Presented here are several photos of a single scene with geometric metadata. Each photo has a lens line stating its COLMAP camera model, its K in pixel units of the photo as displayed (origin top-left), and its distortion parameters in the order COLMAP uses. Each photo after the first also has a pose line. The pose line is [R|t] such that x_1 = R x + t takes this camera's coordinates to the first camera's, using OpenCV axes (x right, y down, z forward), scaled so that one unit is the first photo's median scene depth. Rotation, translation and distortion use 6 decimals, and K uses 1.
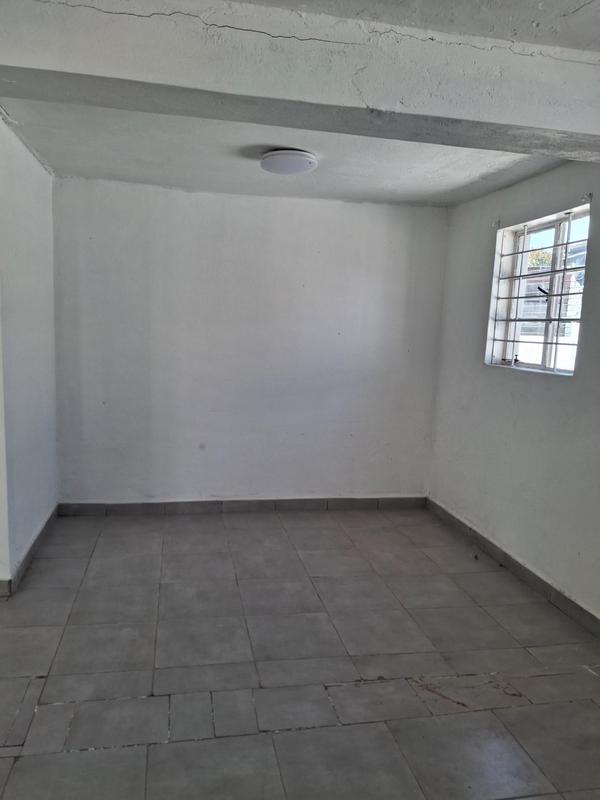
lens RADIAL K [[596.0, 0, 300.0], [0, 596.0, 400.0], [0, 0, 1]] dist [-0.012966, -0.010915]
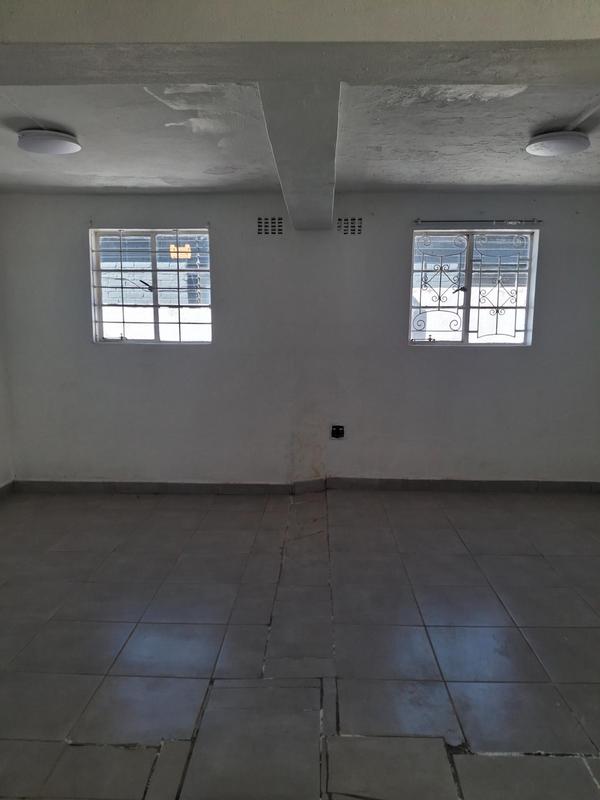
lens RADIAL K [[578.8, 0, 300.0], [0, 578.8, 400.0], [0, 0, 1]] dist [-0.130771, 0.112846]
pose [[0.214446, -0.168815, 0.962037, -0.841090], [0.123297, 0.981750, 0.144790, -0.074438], [-0.968922, 0.087567, 0.231347, 0.414250]]
